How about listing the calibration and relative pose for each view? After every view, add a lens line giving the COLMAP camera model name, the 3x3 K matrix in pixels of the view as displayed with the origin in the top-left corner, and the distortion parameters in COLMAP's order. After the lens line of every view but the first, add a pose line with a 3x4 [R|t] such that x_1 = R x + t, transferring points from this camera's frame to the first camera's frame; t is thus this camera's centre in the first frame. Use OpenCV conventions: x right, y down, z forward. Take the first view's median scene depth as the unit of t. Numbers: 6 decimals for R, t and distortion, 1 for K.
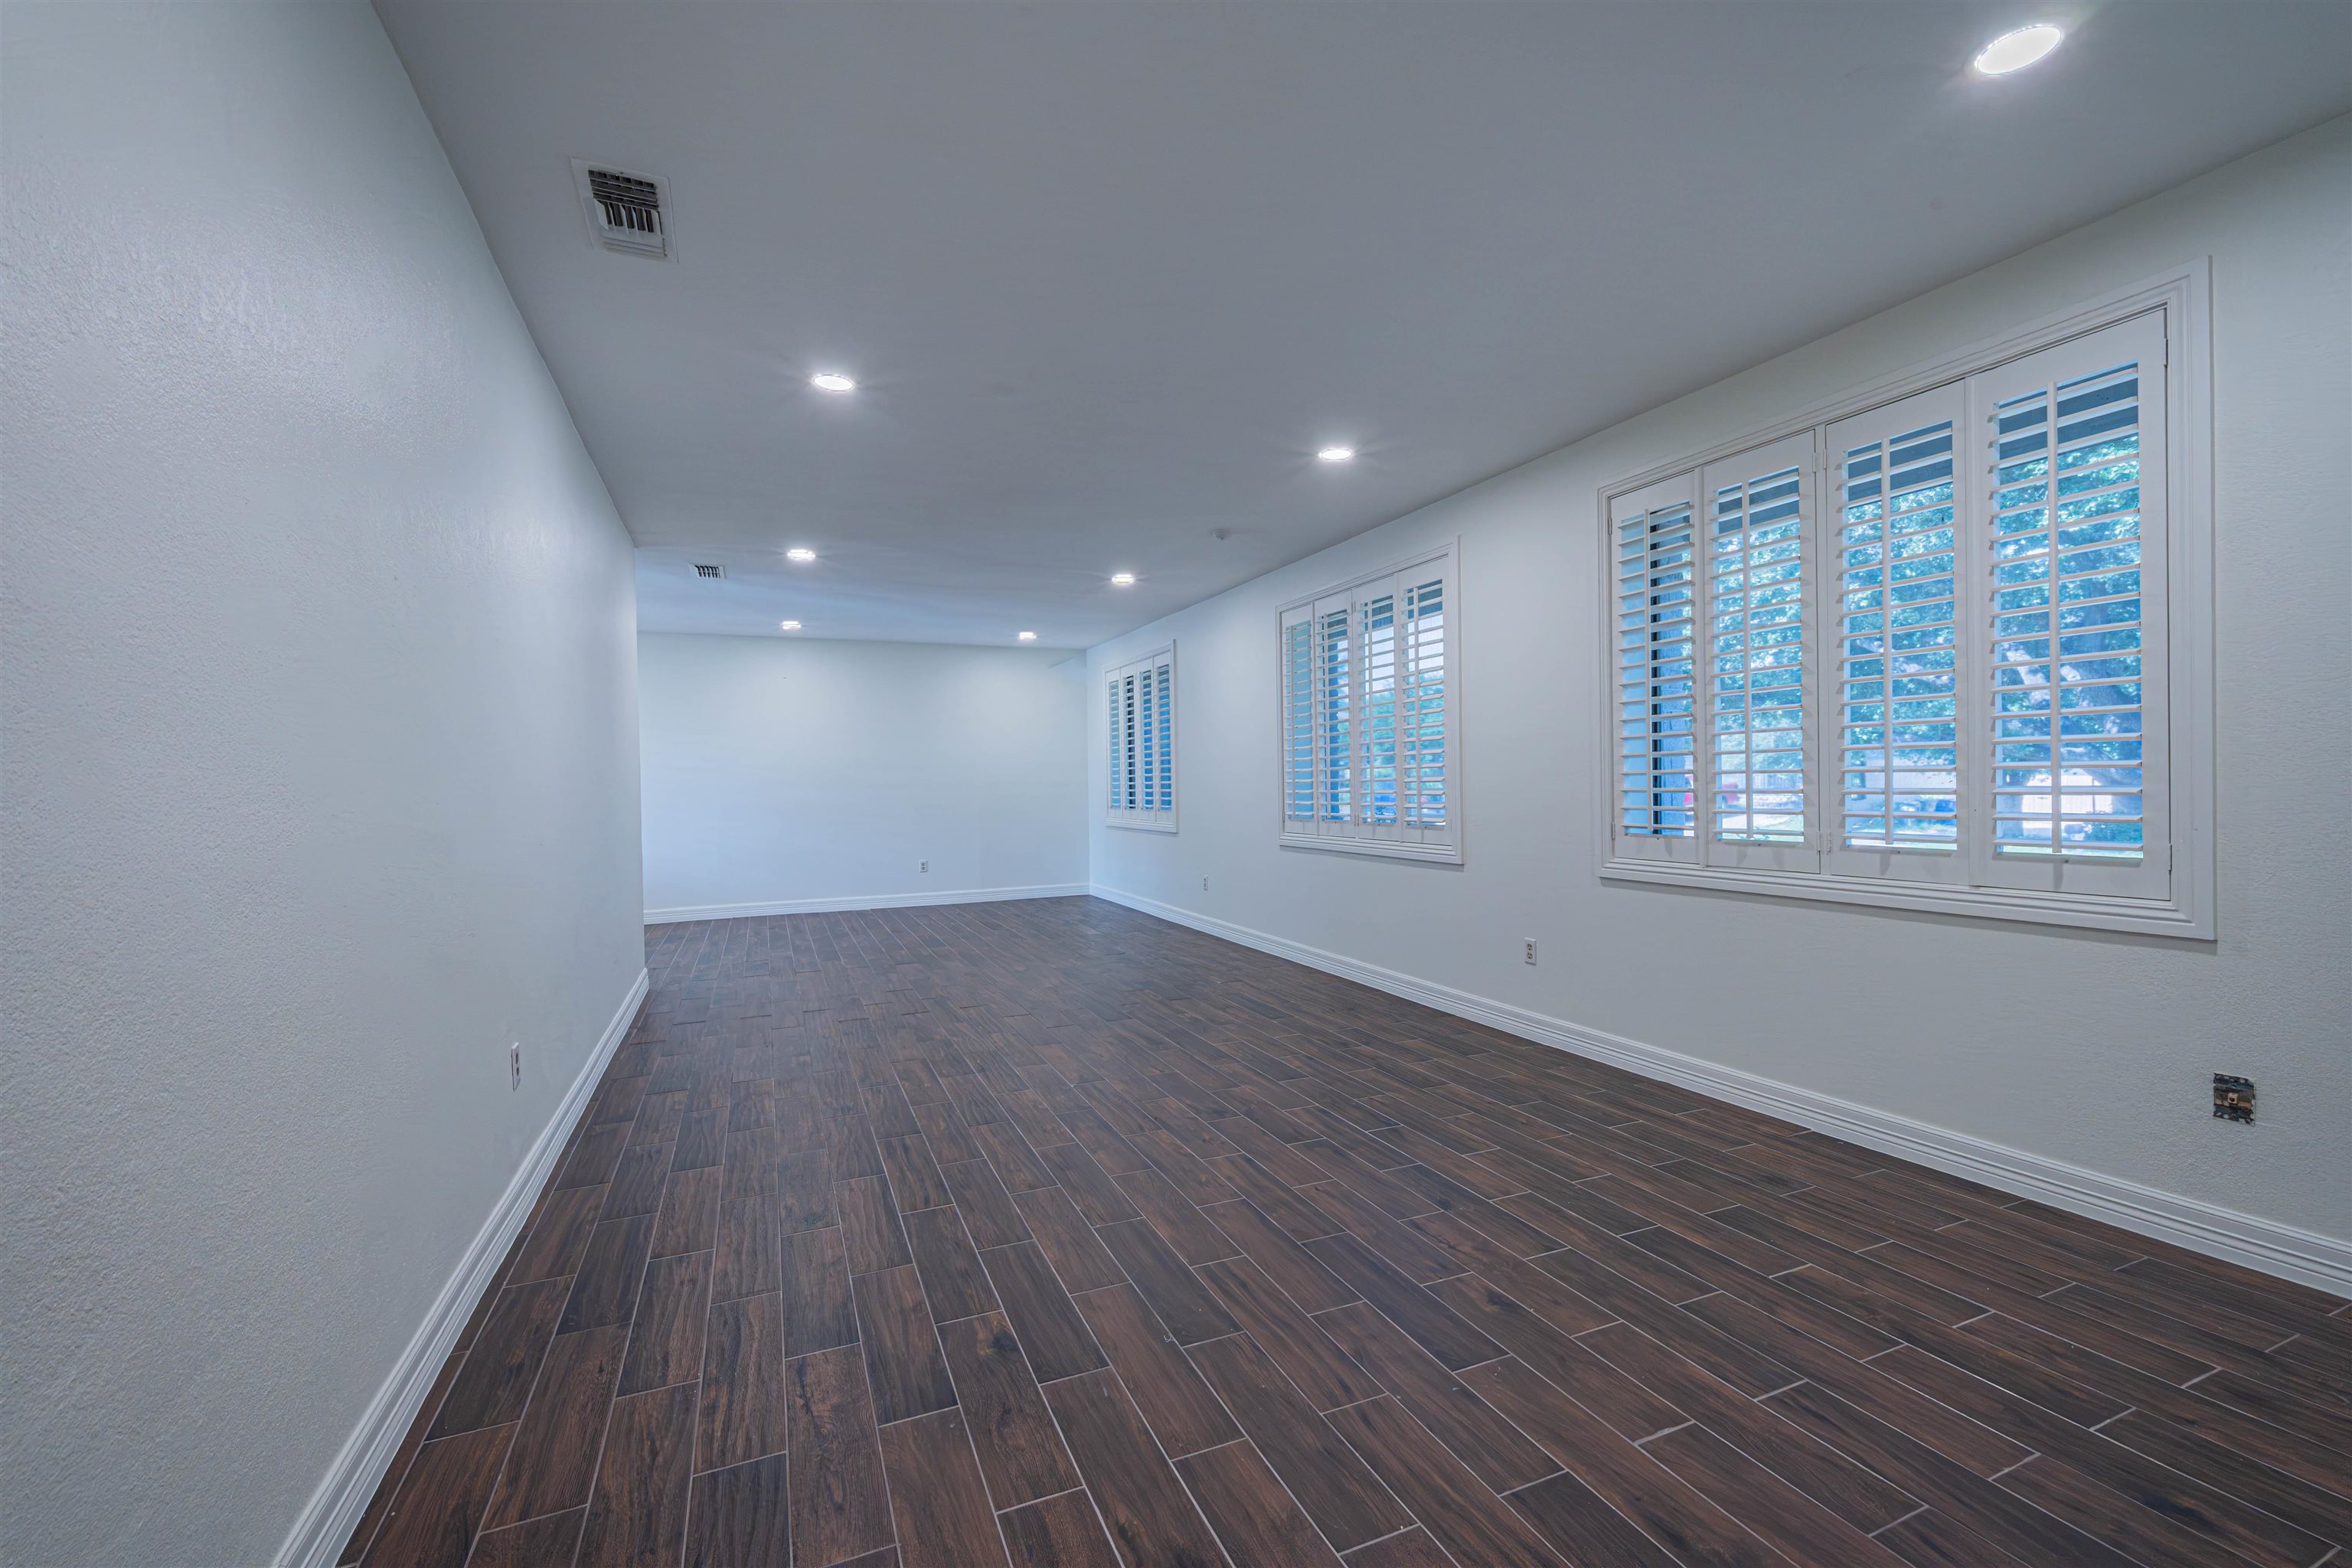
lens RADIAL K [[967.5, 0, 1153.8], [0, 967.5, 780.5], [0, 0, 1]] dist [0.000186, -0.001898]
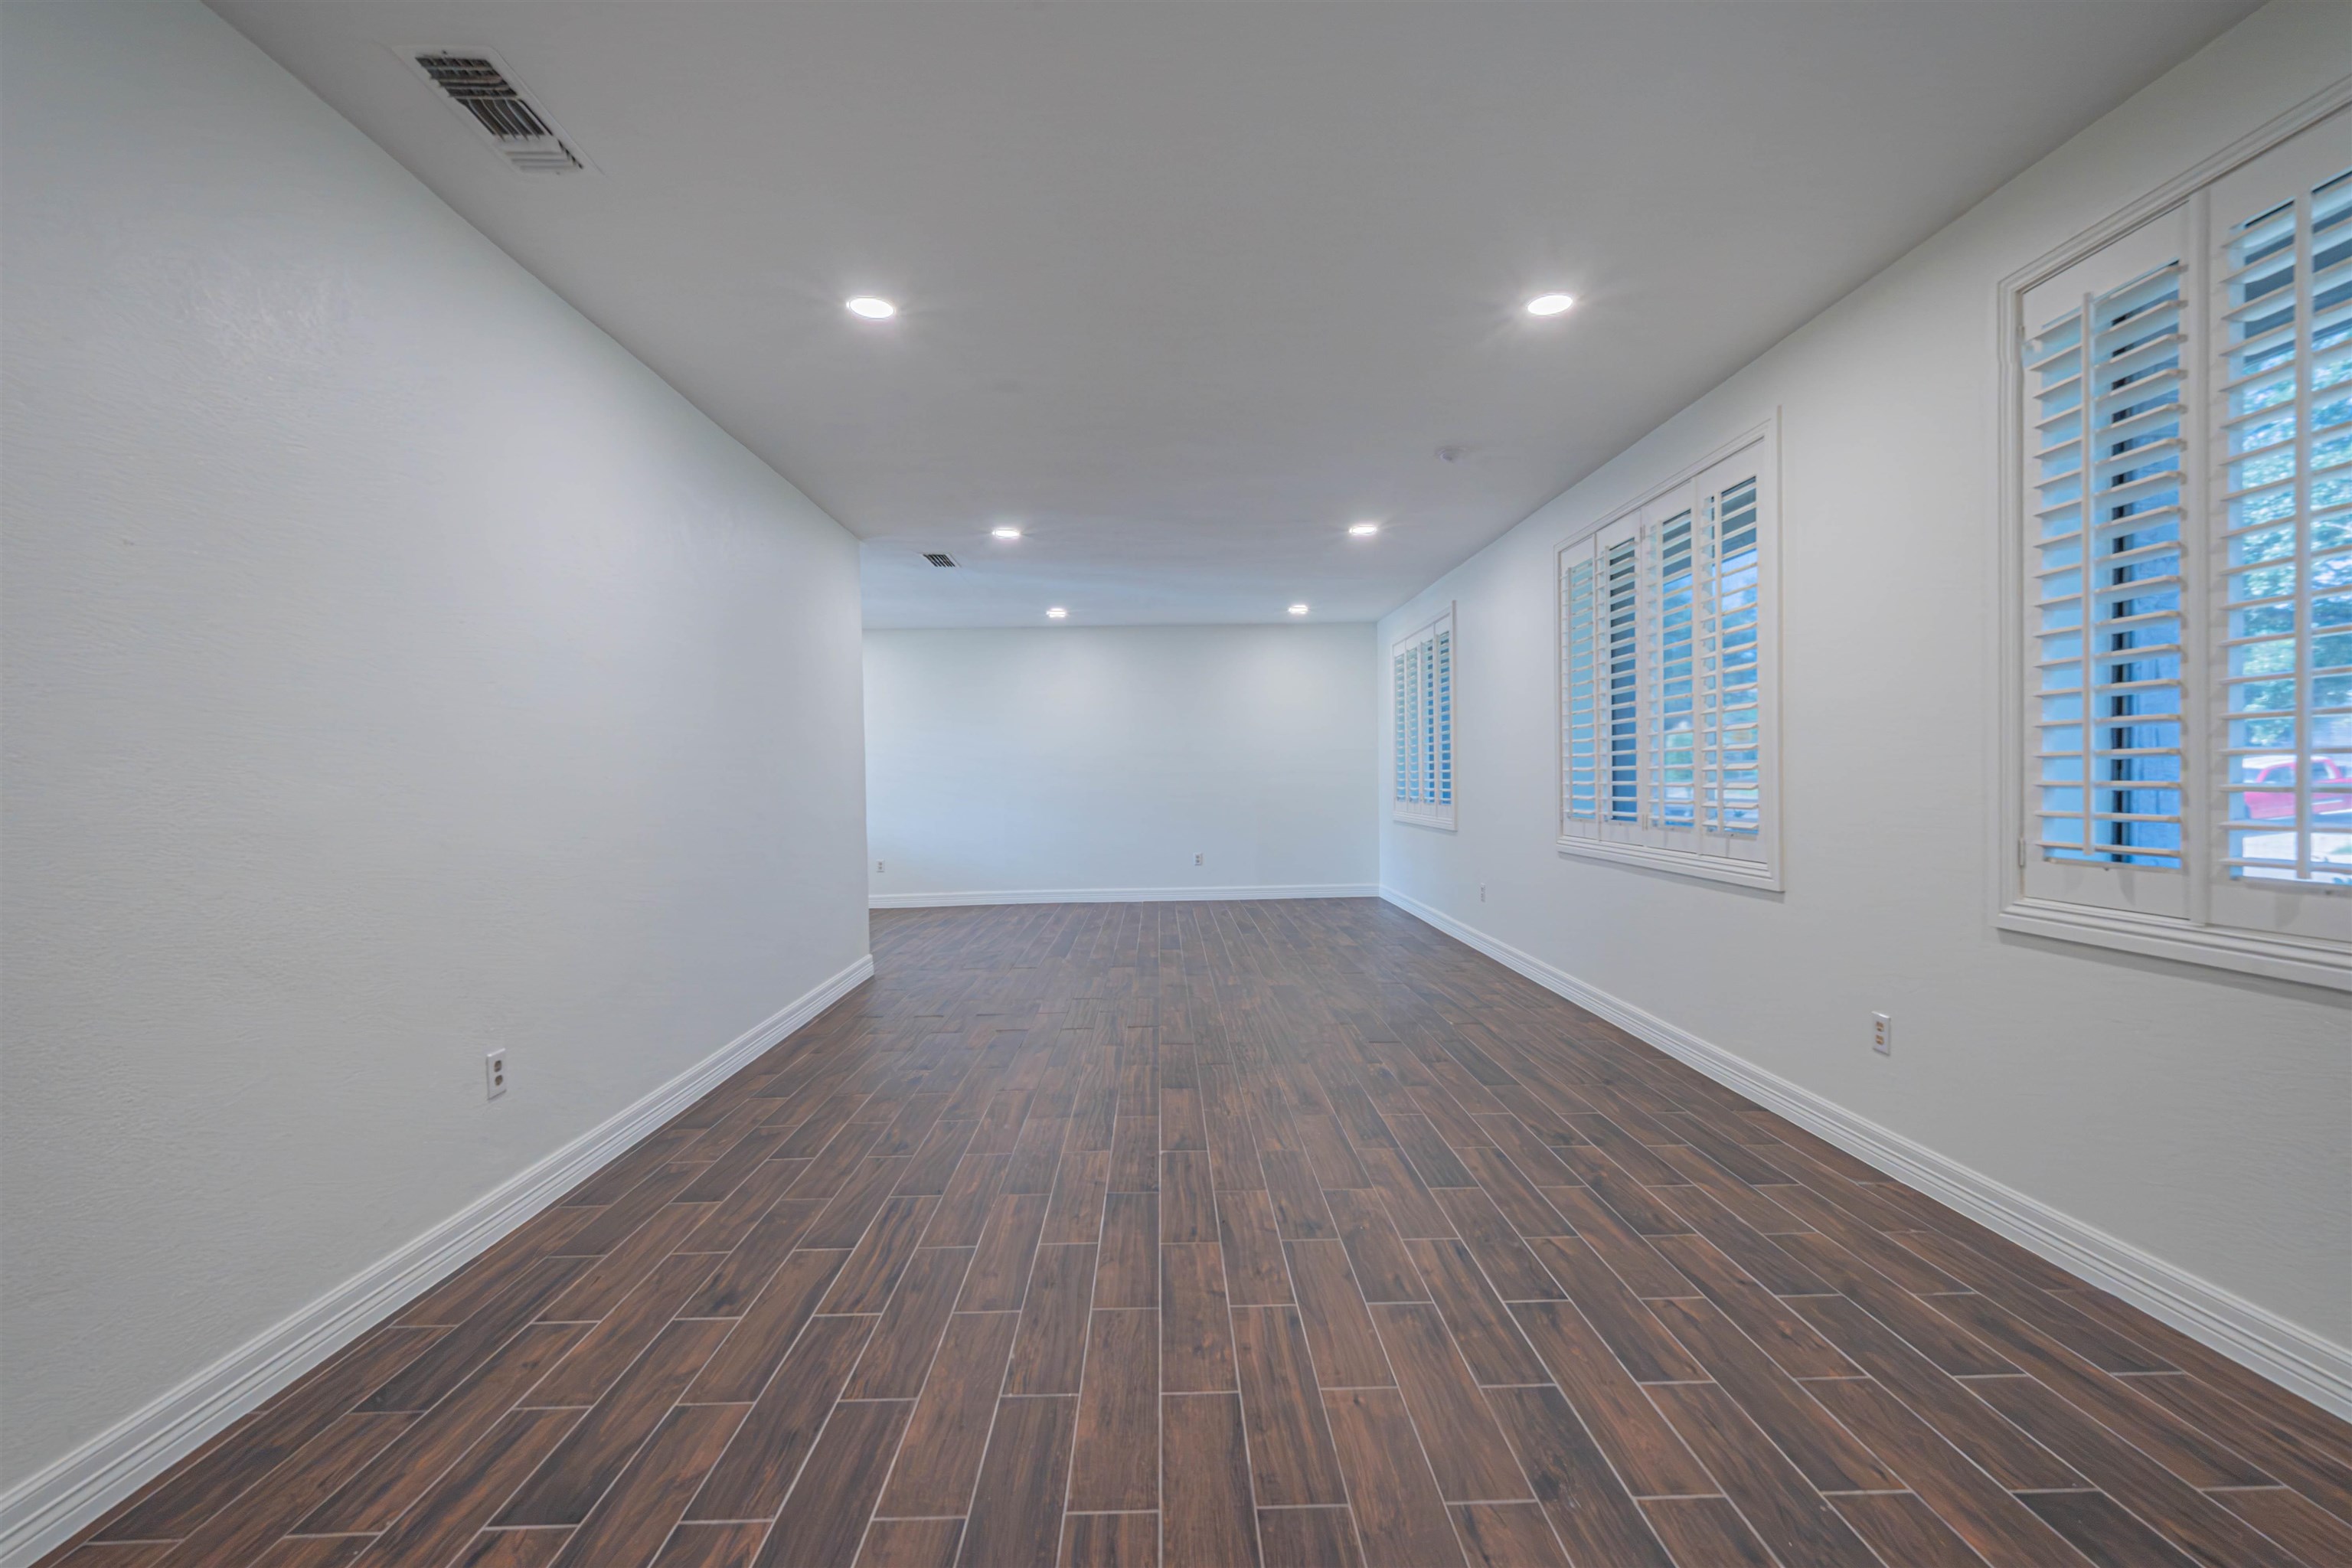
lens RADIAL K [[967.5, 0, 1173.9], [0, 967.5, 784.3], [0, 0, 1]] dist [0.000186, -0.001898]
pose [[0.930520, 0.003767, -0.366221, 0.205755], [0.002092, 0.999876, 0.015602, -0.000370], [0.366234, -0.015285, 0.930397, 0.253825]]
